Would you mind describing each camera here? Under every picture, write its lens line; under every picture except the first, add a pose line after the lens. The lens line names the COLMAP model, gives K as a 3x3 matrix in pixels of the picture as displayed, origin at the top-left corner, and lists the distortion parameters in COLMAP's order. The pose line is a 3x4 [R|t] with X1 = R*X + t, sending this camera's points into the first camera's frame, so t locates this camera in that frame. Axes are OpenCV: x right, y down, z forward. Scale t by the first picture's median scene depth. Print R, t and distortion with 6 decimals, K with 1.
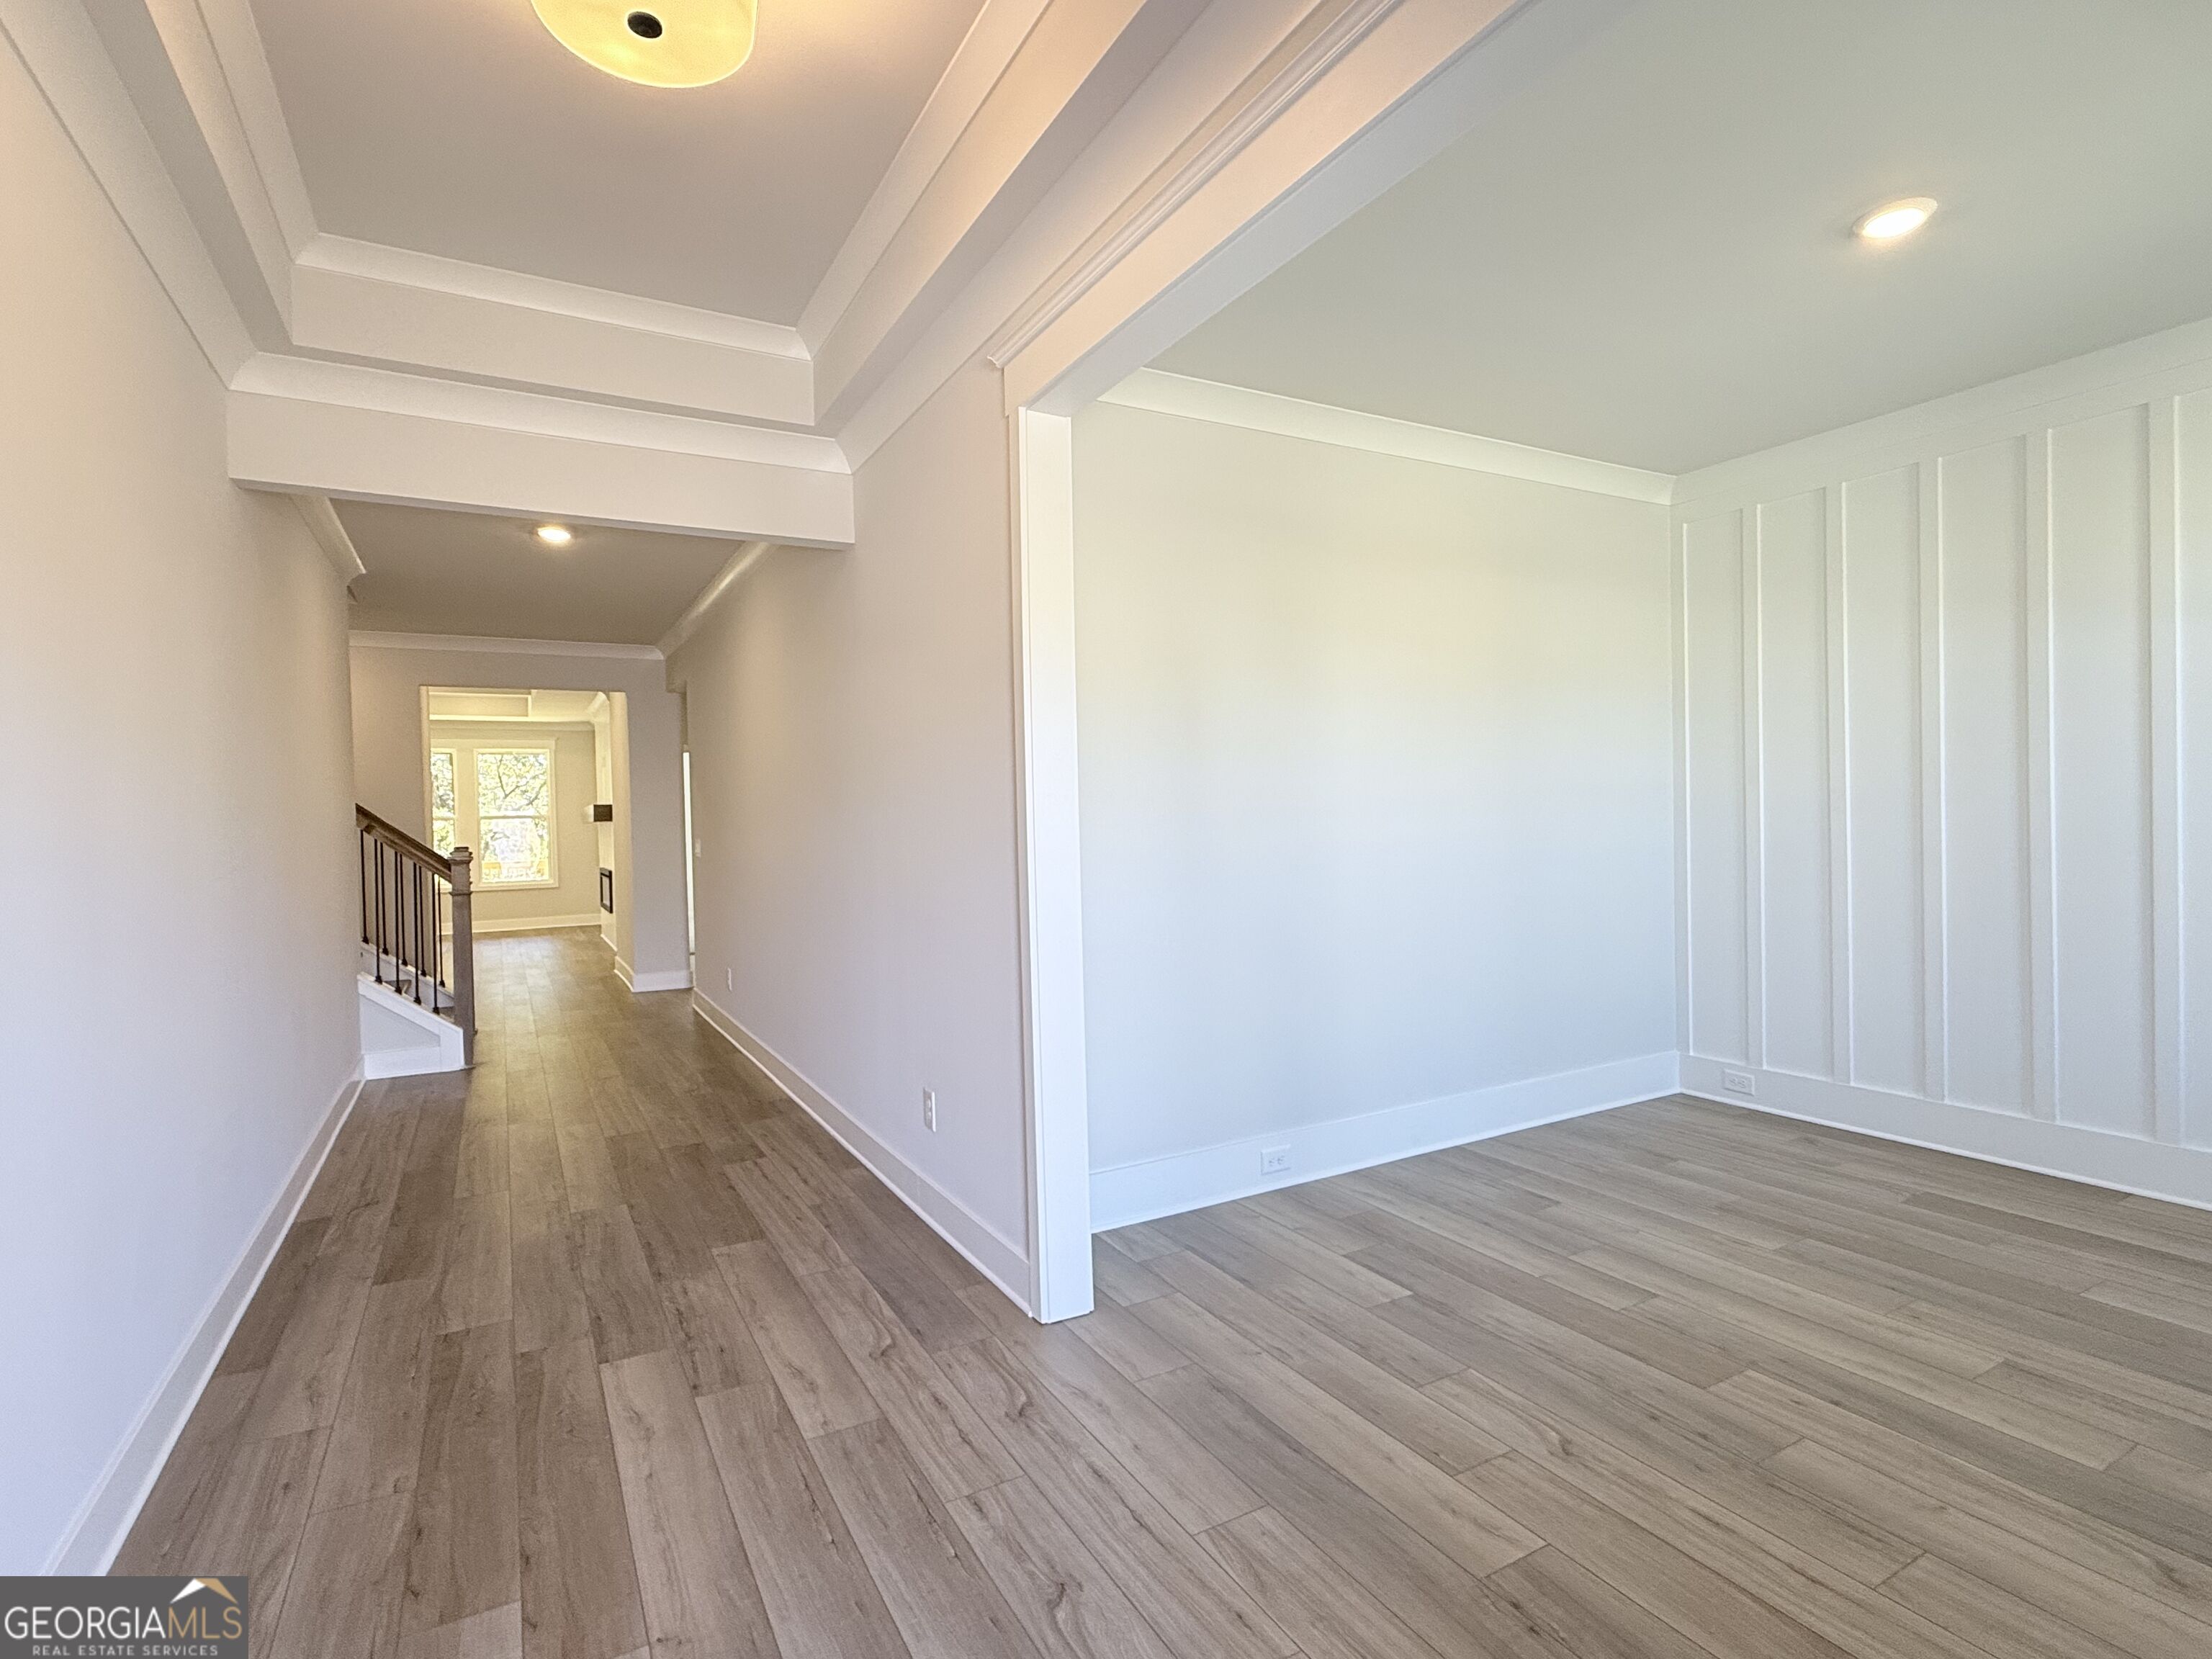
lens RADIAL K [[1083.5, 0, 1107.3], [0, 1083.5, 842.1], [0, 0, 1]] dist [-0.001349, -0.000173]
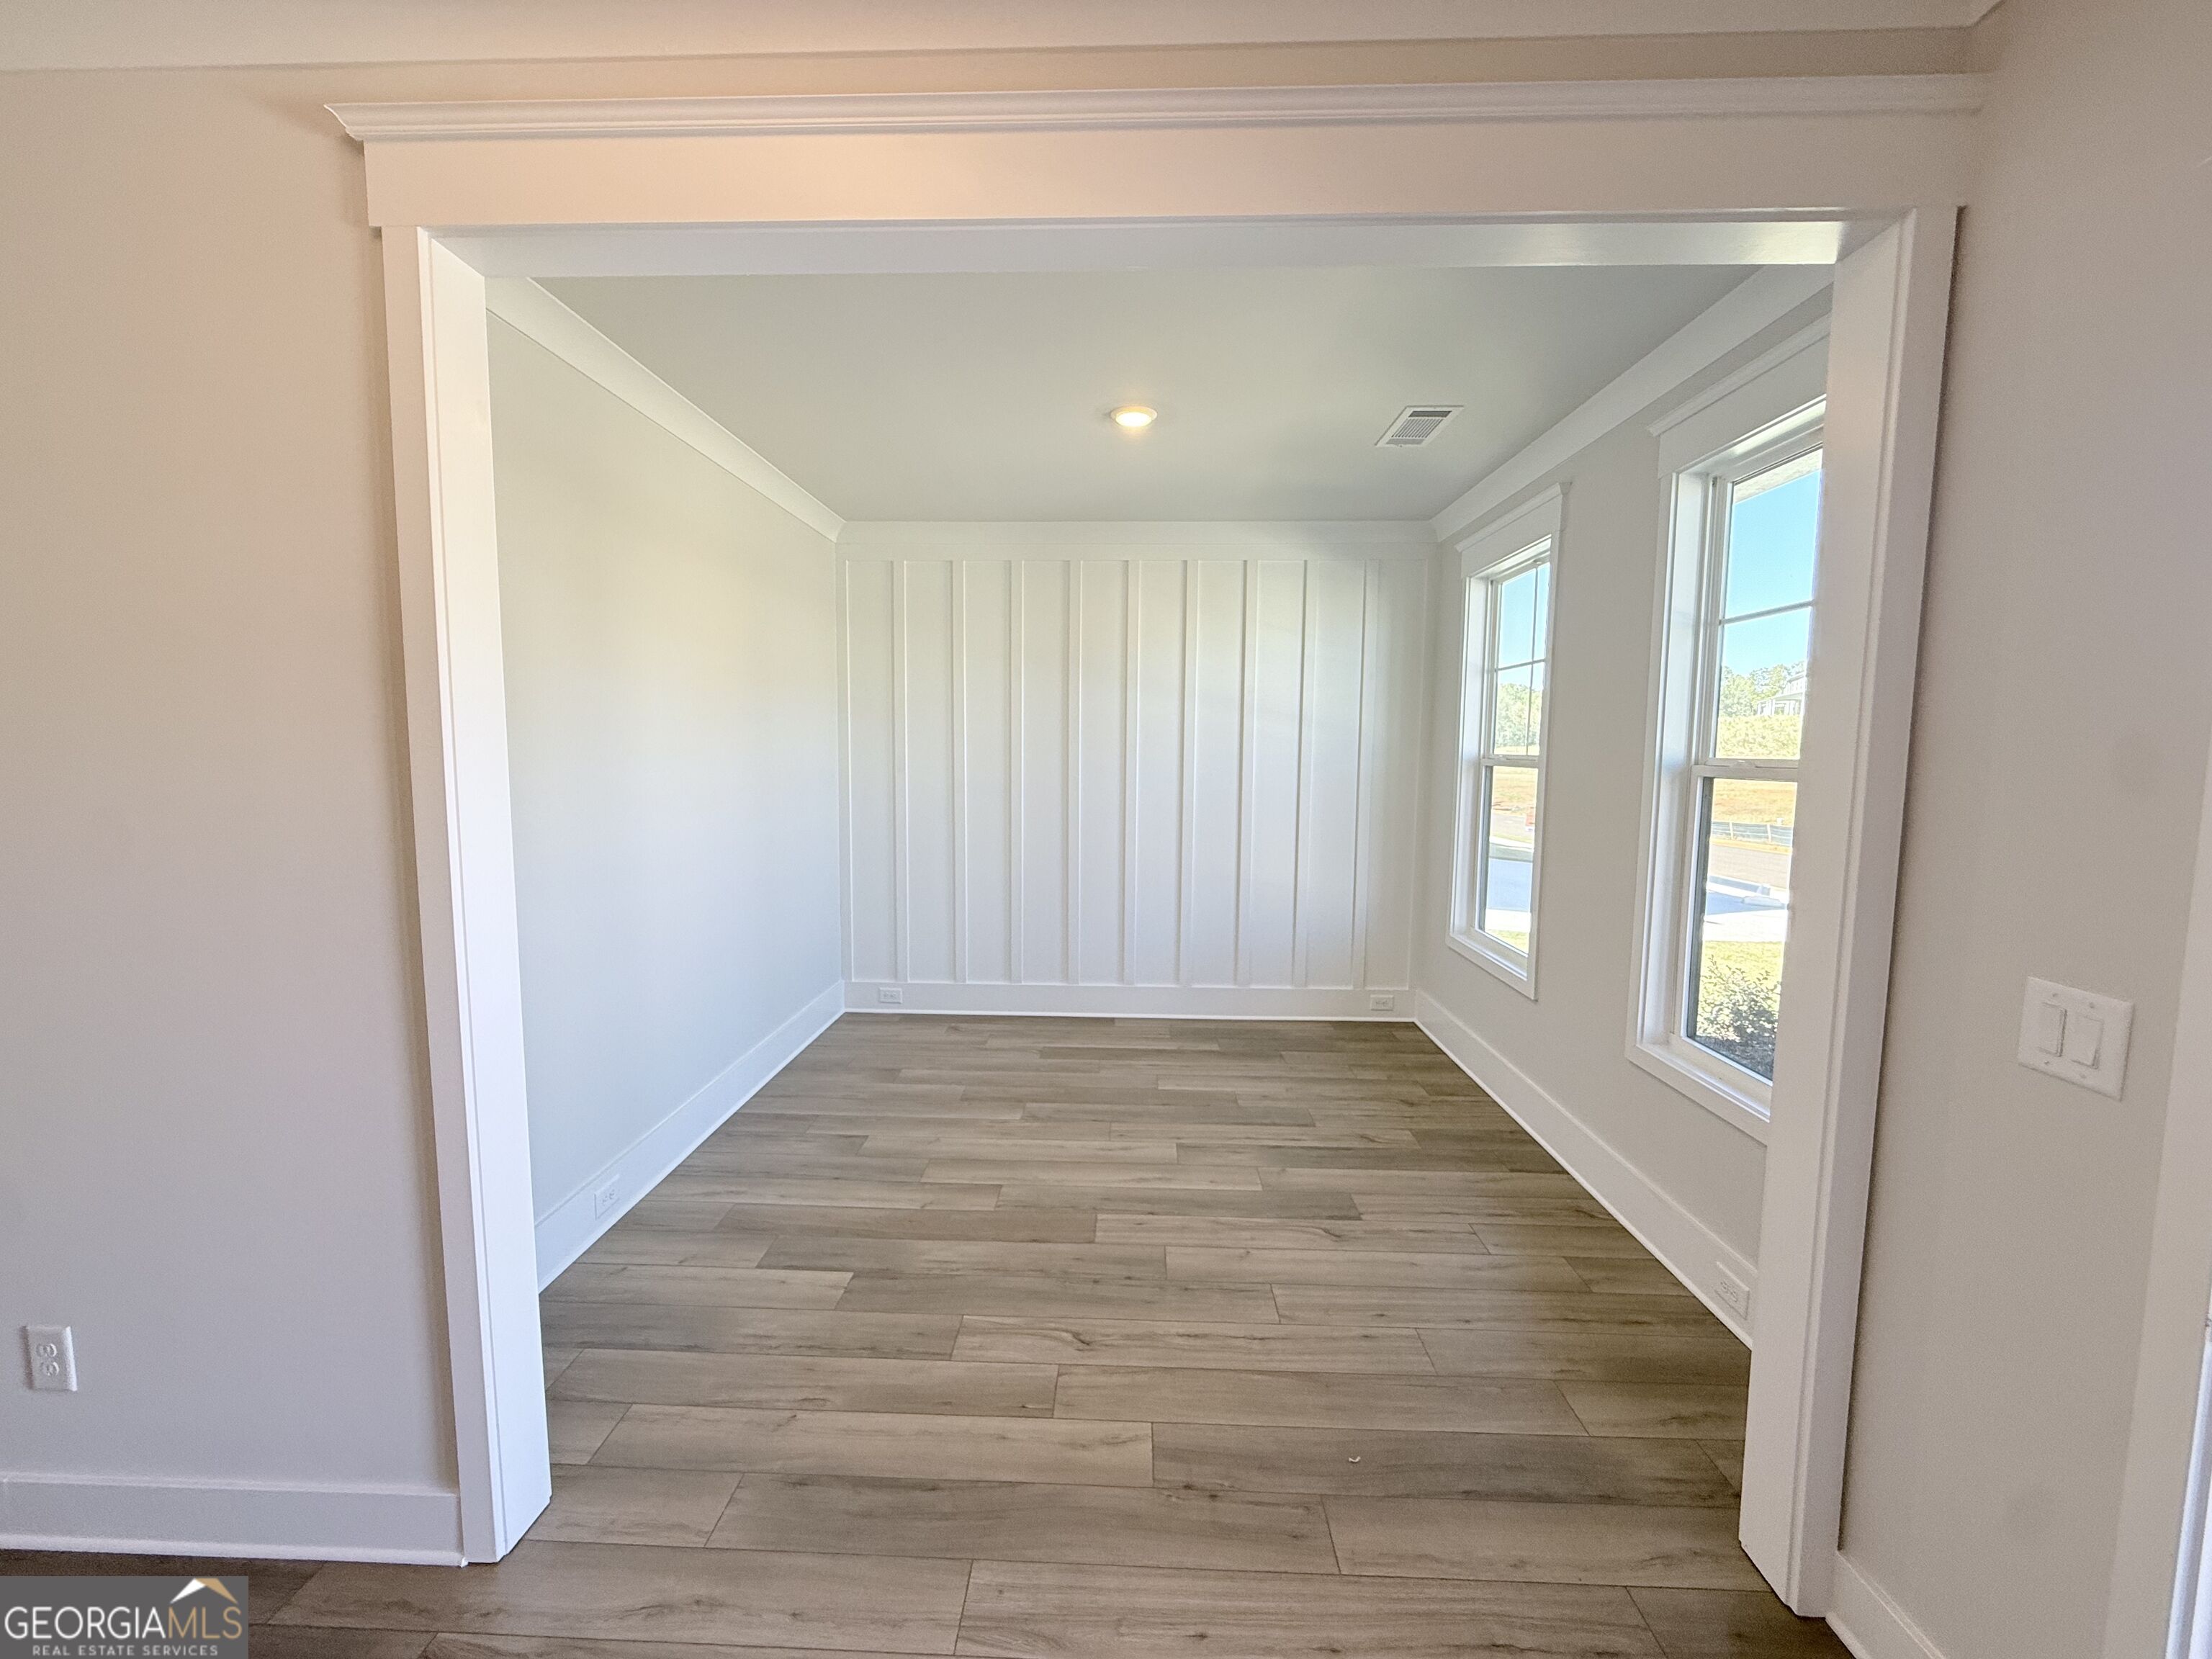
lens RADIAL K [[880.7, 0, 1099.4], [0, 880.7, 826.5], [0, 0, 1]] dist [-0.000374, -0.000208]
pose [[0.519825, -0.046260, 0.853019, -0.323336], [-0.000283, 0.998523, 0.054324, -0.073413], [-0.854273, -0.028480, 0.519045, 0.364693]]
